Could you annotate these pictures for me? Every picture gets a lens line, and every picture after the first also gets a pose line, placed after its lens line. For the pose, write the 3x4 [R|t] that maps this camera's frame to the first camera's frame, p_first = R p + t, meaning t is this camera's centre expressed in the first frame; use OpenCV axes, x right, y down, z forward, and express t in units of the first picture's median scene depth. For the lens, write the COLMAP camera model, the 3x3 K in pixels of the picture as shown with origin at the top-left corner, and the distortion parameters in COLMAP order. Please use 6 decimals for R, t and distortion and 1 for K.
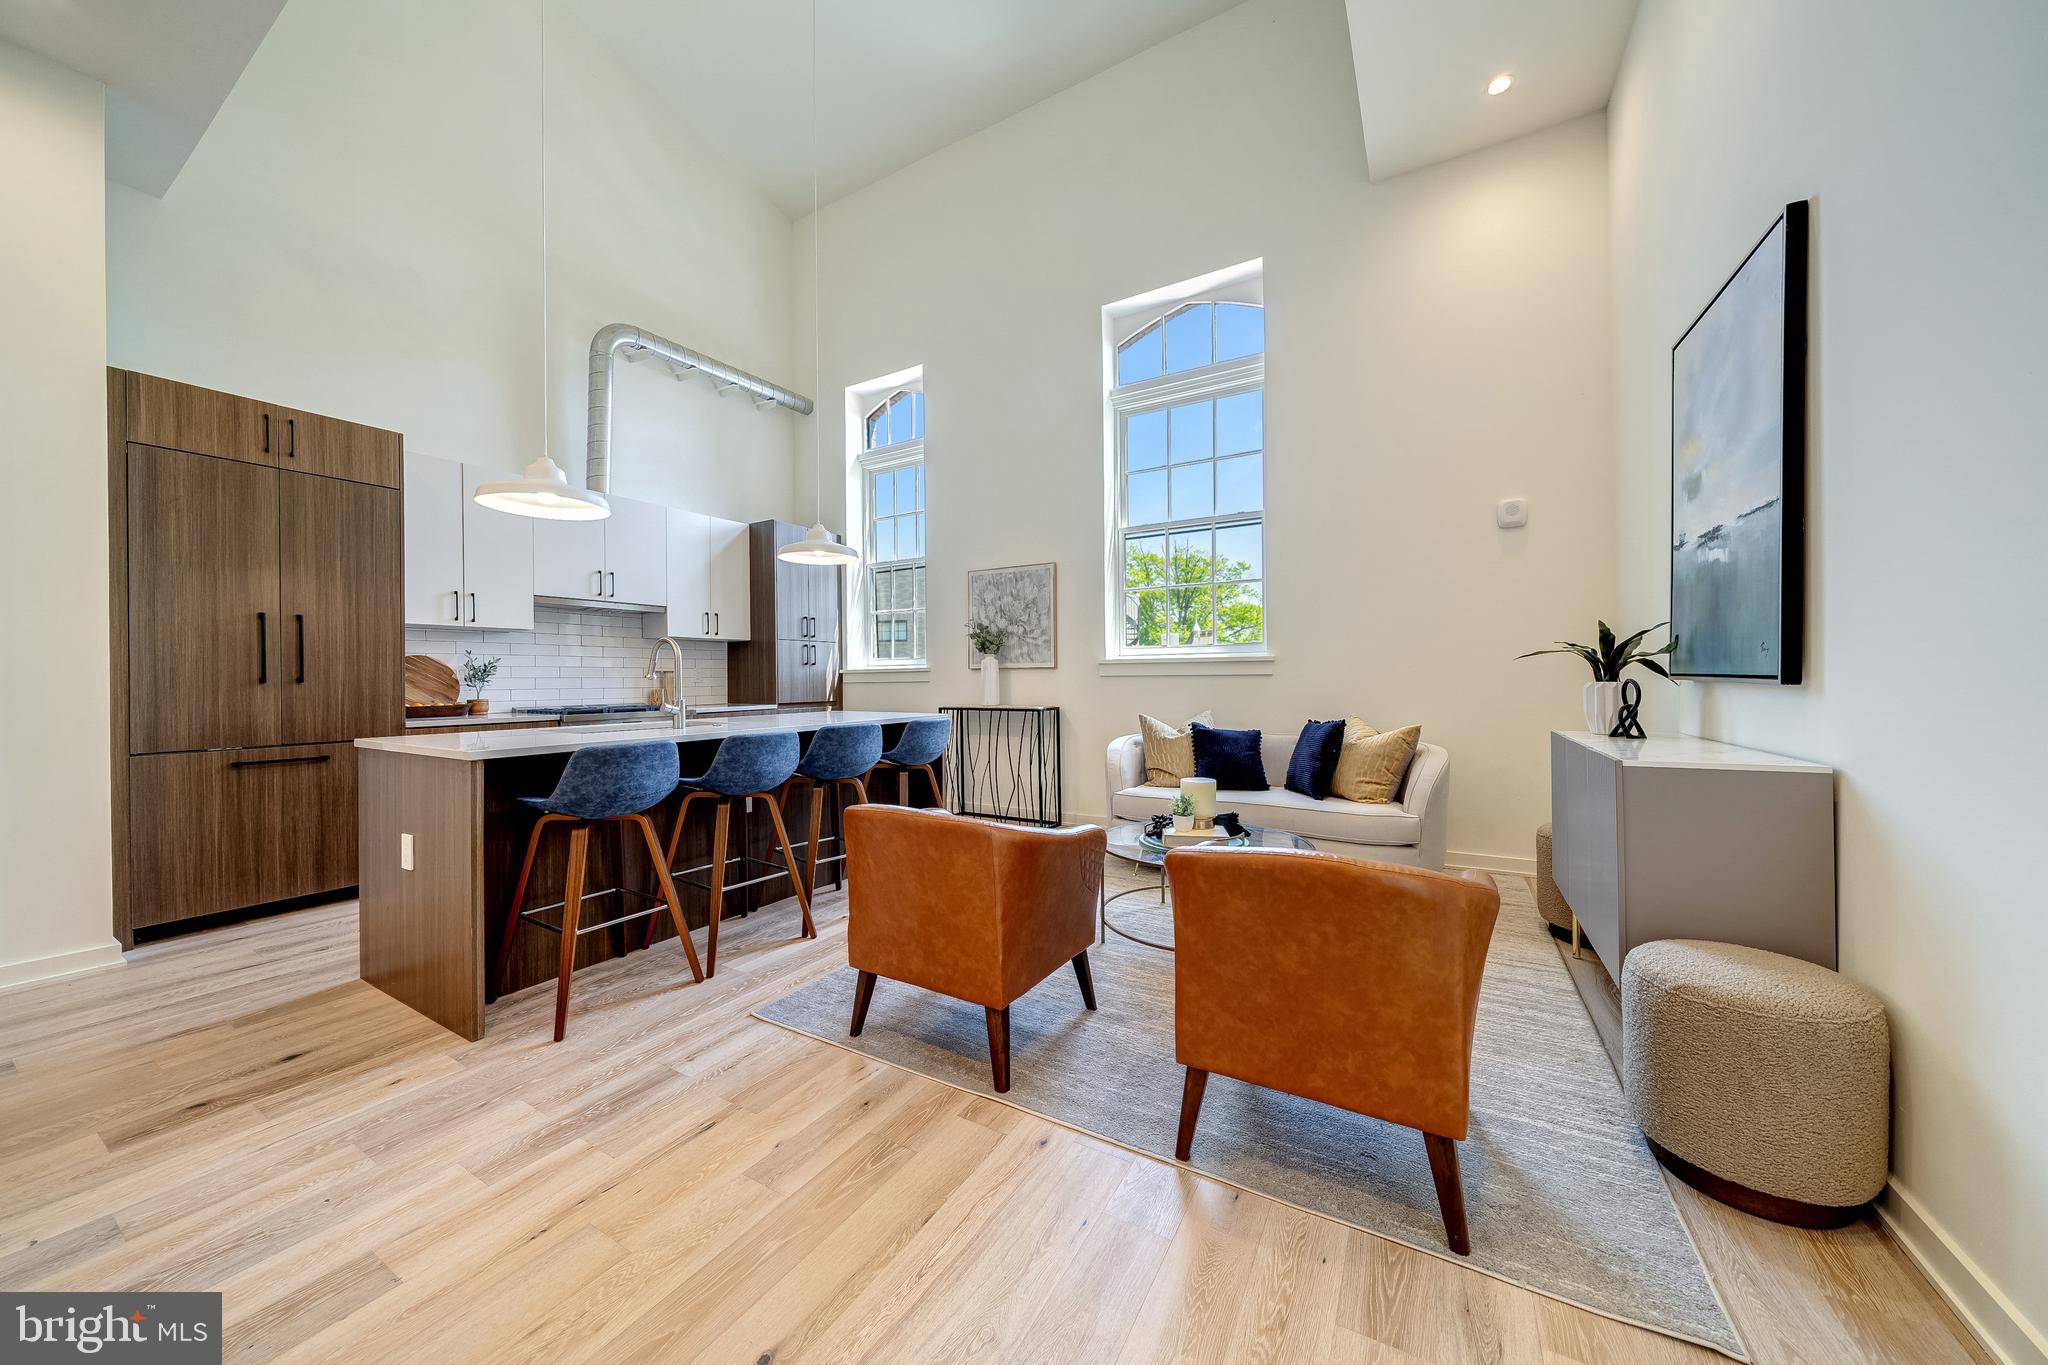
lens RADIAL K [[716.7, 0, 1026.1], [0, 716.7, 675.5], [0, 0, 1]] dist [-0.009737, 0.000815]
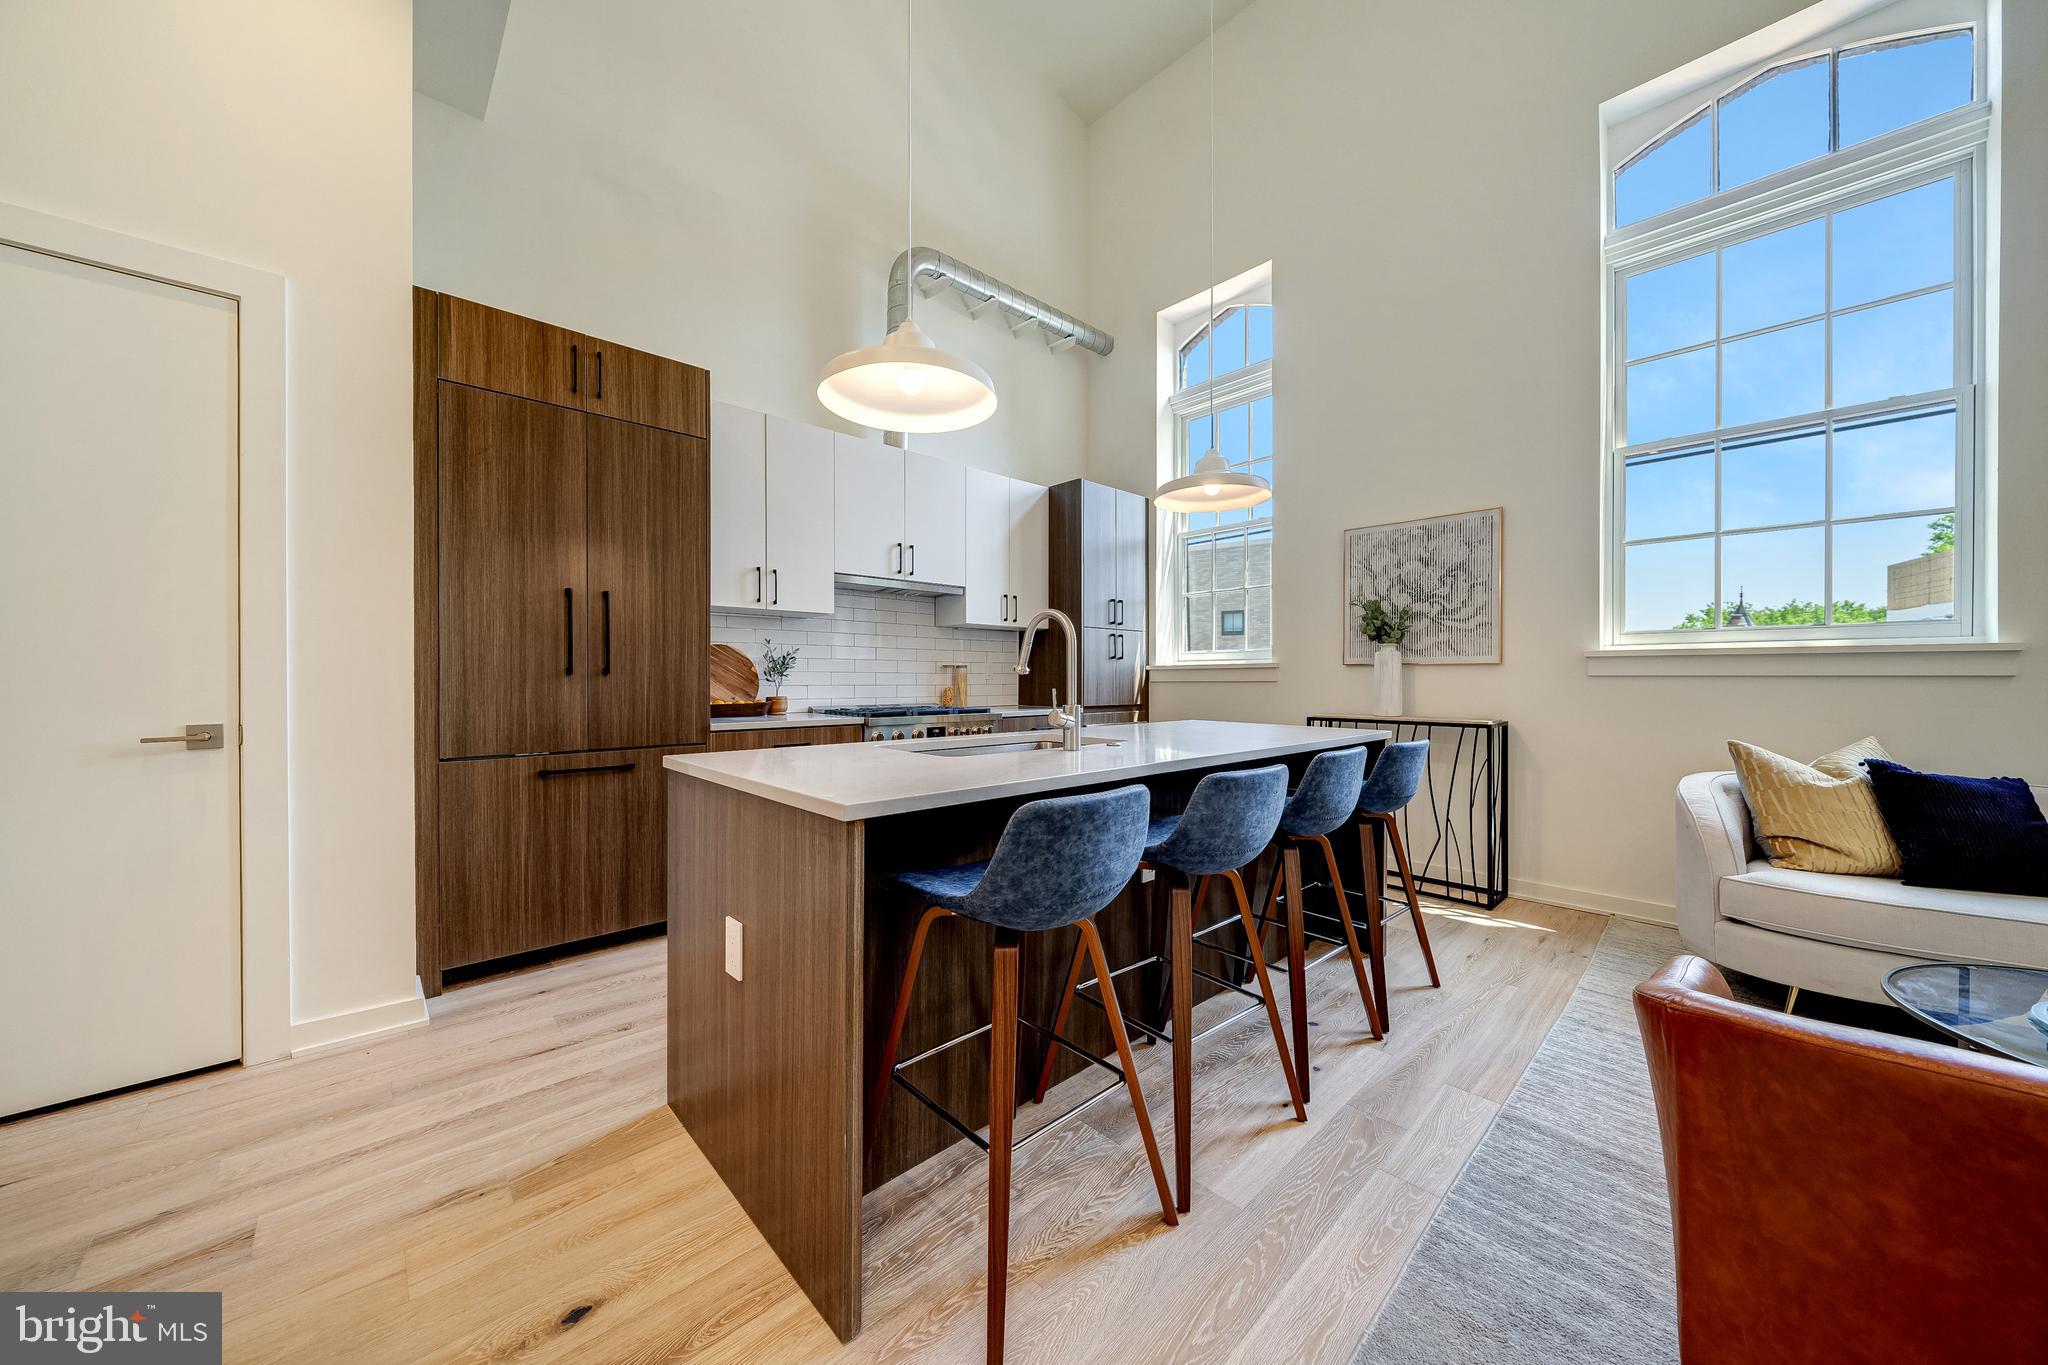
lens RADIAL K [[716.7, 0, 996.0], [0, 716.7, 678.3], [0, 0, 1]] dist [-0.009737, 0.000815]
pose [[0.952009, 0.009708, -0.305916, -0.333600], [-0.008239, 0.999947, 0.006093, 0.005602], [0.305959, -0.003280, 0.952039, 0.343839]]
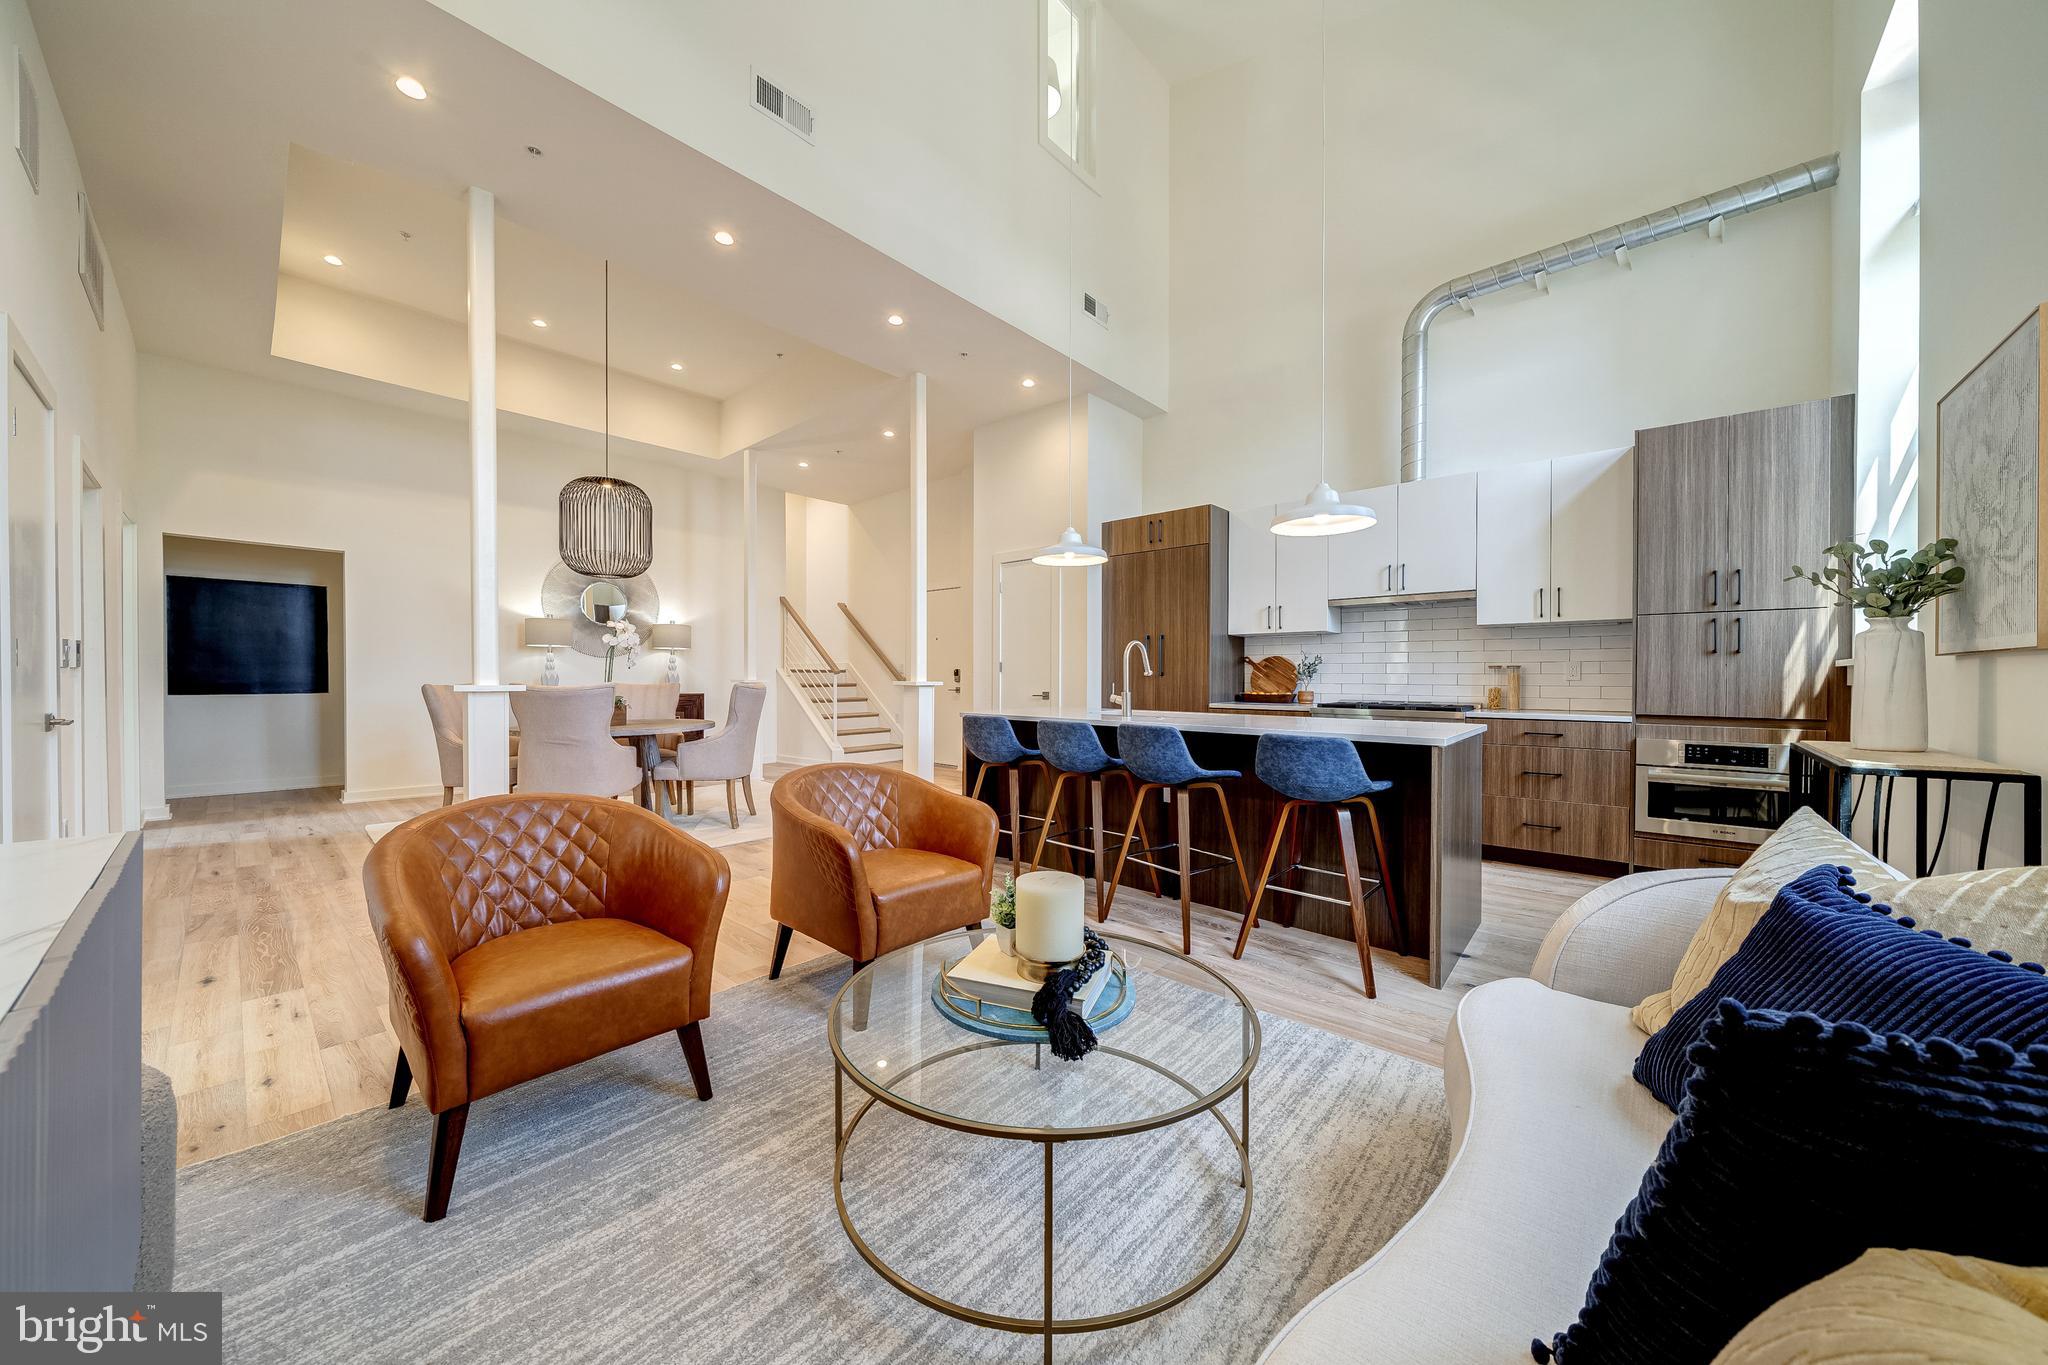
lens RADIAL K [[716.7, 0, 1034.6], [0, 716.7, 677.6], [0, 0, 1]] dist [-0.009737, 0.000815]
pose [[-0.207682, 0.011724, -0.978126, 0.694583], [0.003785, 0.999930, 0.011181, -0.005806], [0.978189, -0.001380, -0.207712, 1.034627]]
